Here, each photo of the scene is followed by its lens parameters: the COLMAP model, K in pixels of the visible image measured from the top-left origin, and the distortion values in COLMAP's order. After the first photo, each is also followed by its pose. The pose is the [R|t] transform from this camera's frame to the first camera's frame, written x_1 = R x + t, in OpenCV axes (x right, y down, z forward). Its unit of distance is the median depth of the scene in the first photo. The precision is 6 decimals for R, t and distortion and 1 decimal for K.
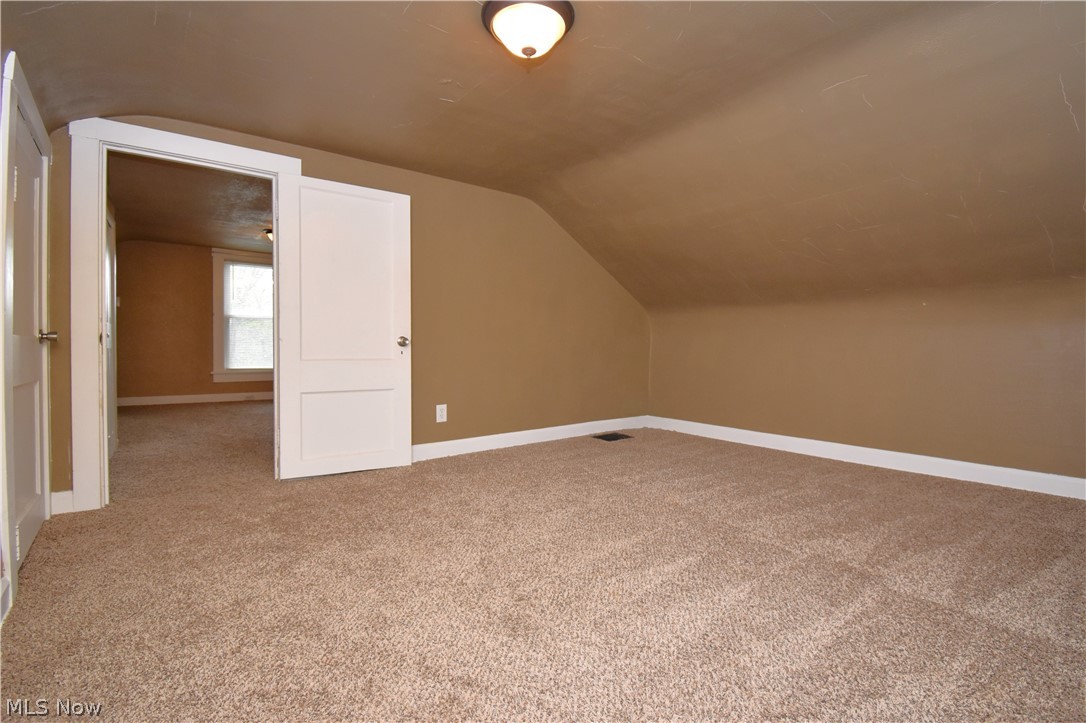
lens RADIAL K [[490.4, 0, 540.5], [0, 490.4, 359.0], [0, 0, 1]] dist [0.028925, -0.031201]
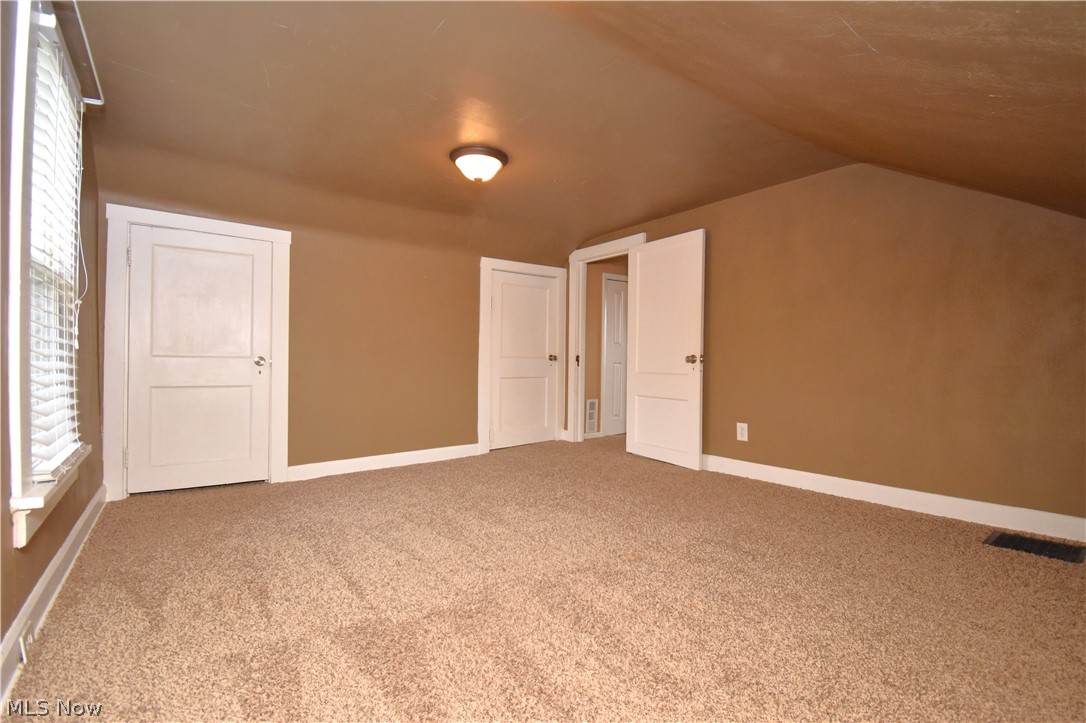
lens RADIAL K [[506.3, 0, 543.0], [0, 506.3, 361.5], [0, 0, 1]] dist [0.049600, -0.034812]
pose [[0.023092, -0.012767, -0.999652, 0.877220], [-0.041119, 0.999060, -0.013709, 0.000683], [0.998887, 0.041421, 0.022545, 0.620648]]
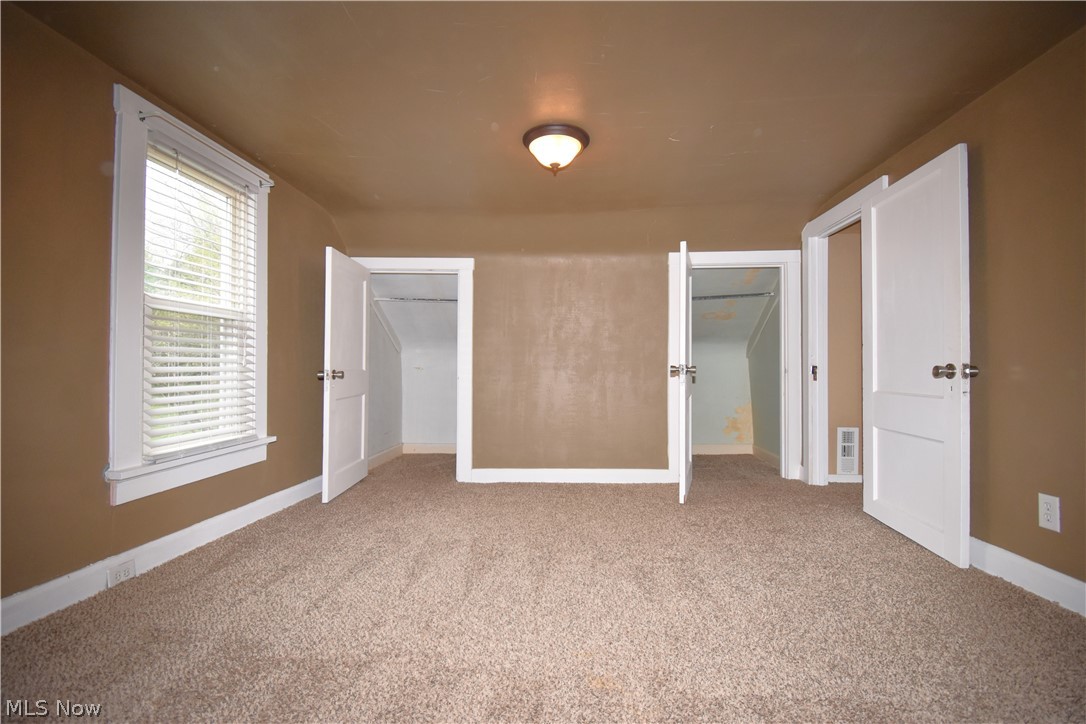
lens RADIAL K [[490.4, 0, 540.5], [0, 490.4, 359.5], [0, 0, 1]] dist [0.028925, -0.031201]
pose [[-0.630315, -0.032720, -0.775650, 0.567335], [-0.040079, 0.999151, -0.009579, -0.022573], [0.775304, 0.025049, -0.631091, 0.979889]]
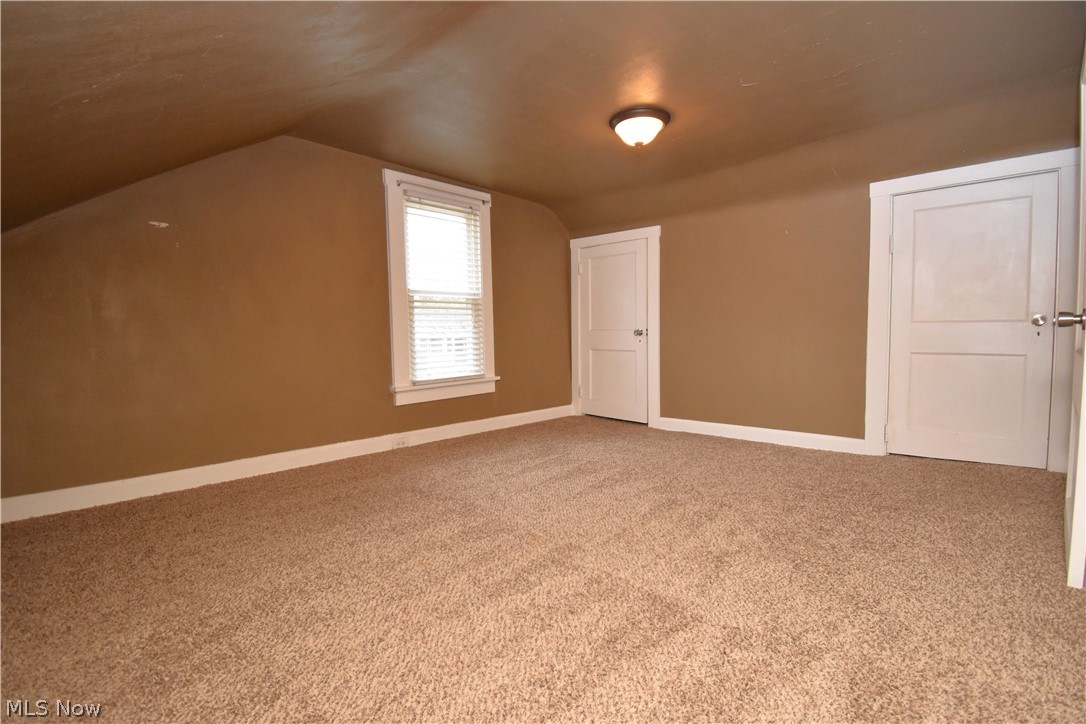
lens RADIAL K [[490.4, 0, 540.5], [0, 490.4, 359.5], [0, 0, 1]] dist [0.028925, -0.031201]
pose [[-0.981157, 0.007743, -0.193055, 0.310419], [-0.009509, 0.996050, 0.088280, -0.032907], [0.192976, 0.088453, -0.977208, 1.340854]]
